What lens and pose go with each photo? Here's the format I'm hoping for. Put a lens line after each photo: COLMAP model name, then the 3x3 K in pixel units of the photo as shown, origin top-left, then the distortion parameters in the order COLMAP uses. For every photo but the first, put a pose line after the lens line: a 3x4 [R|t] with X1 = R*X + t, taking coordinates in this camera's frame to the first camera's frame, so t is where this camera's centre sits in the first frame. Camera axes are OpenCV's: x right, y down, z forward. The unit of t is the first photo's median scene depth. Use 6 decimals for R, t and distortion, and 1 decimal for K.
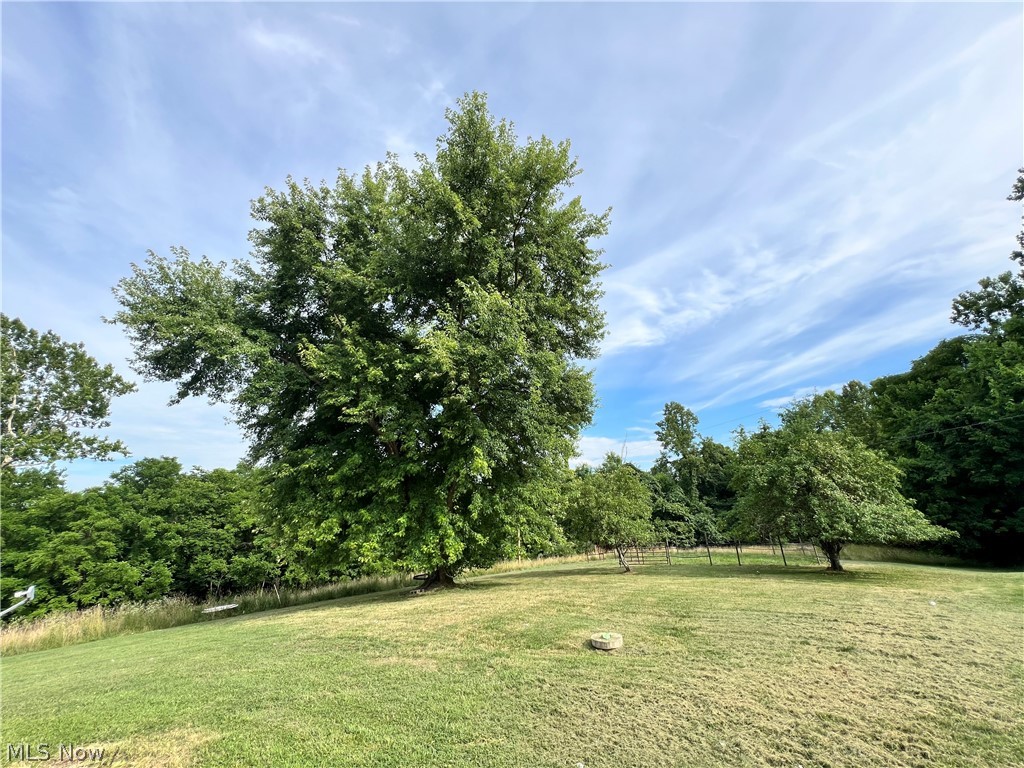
lens RADIAL K [[402.5, 0, 512.0], [0, 402.5, 384.0], [0, 0, 1]] dist [-0.001559, -0.000059]
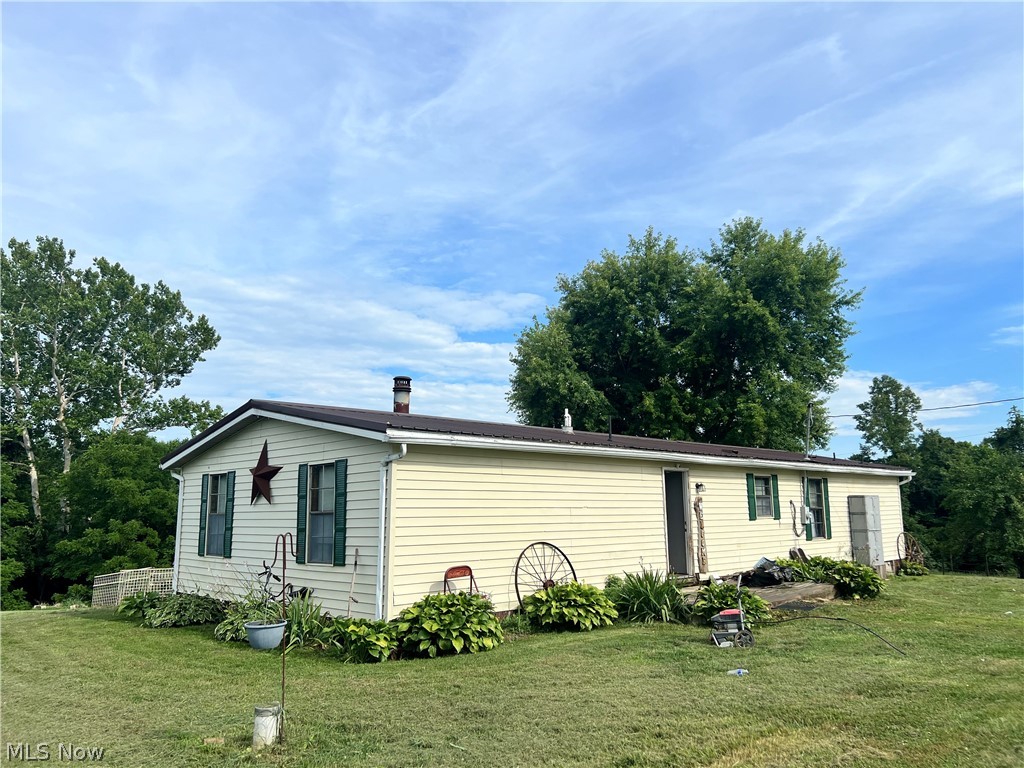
lens RADIAL K [[762.4, 0, 512.0], [0, 762.4, 384.0], [0, 0, 1]] dist [0.053006, -0.061828]
pose [[0.997149, 0.050610, -0.055976, -0.206074], [-0.042153, 0.988807, 0.143120, -0.127868], [0.062592, -0.140352, 0.988121, -0.433342]]
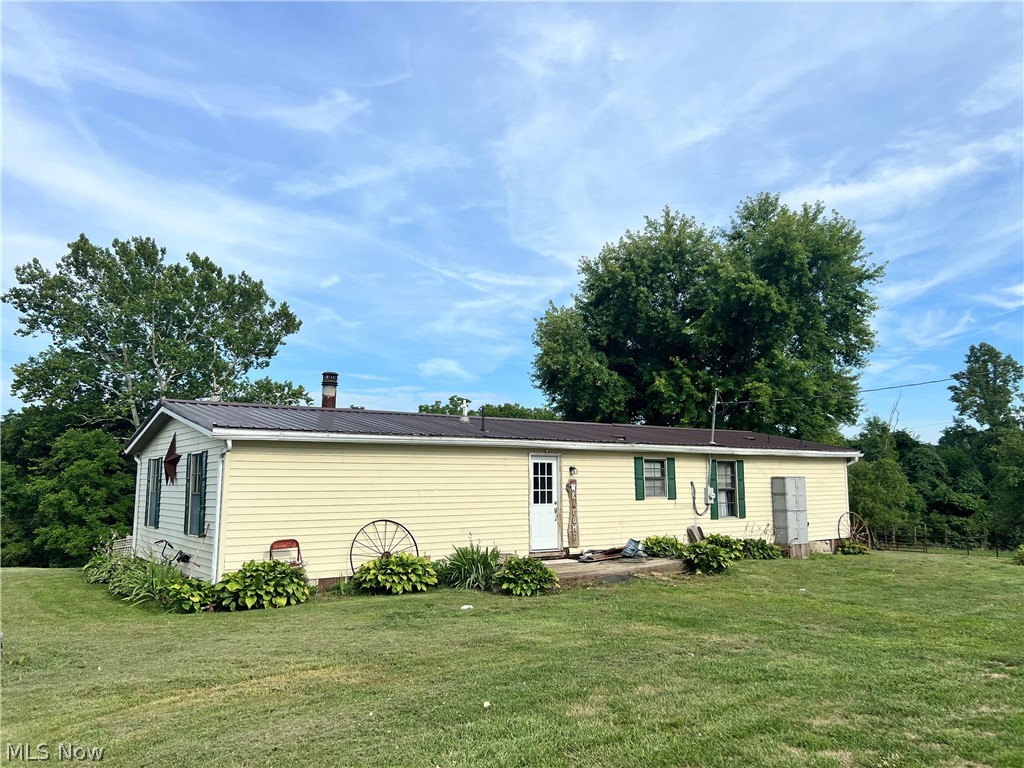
lens RADIAL K [[762.4, 0, 512.0], [0, 762.4, 384.0], [0, 0, 1]] dist [0.053006, -0.061828]
pose [[0.978421, 0.040509, -0.202611, -0.112653], [-0.002751, 0.983060, 0.183263, -0.144559], [0.206603, -0.178751, 0.961958, -0.453509]]
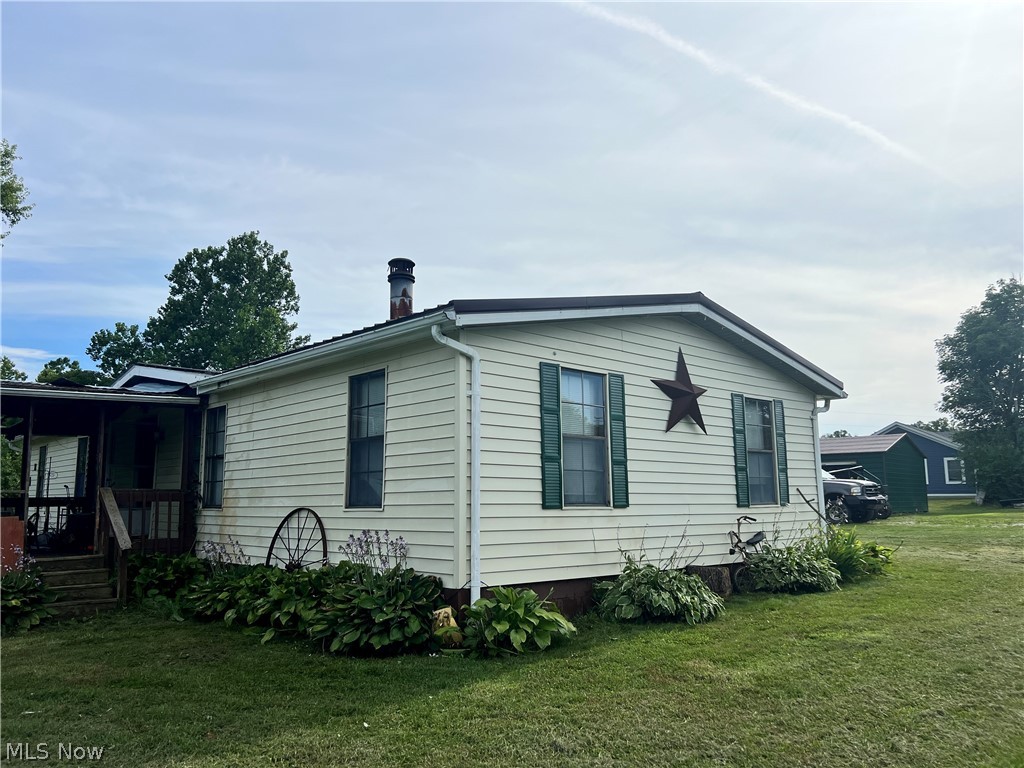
lens RADIAL K [[762.4, 0, 512.0], [0, 762.4, 384.0], [0, 0, 1]] dist [0.053006, -0.061828]
pose [[0.074118, 0.213394, 0.974151, -0.472249], [-0.302286, 0.935687, -0.181969, -0.020039], [-0.950331, -0.280985, 0.133857, -0.191365]]
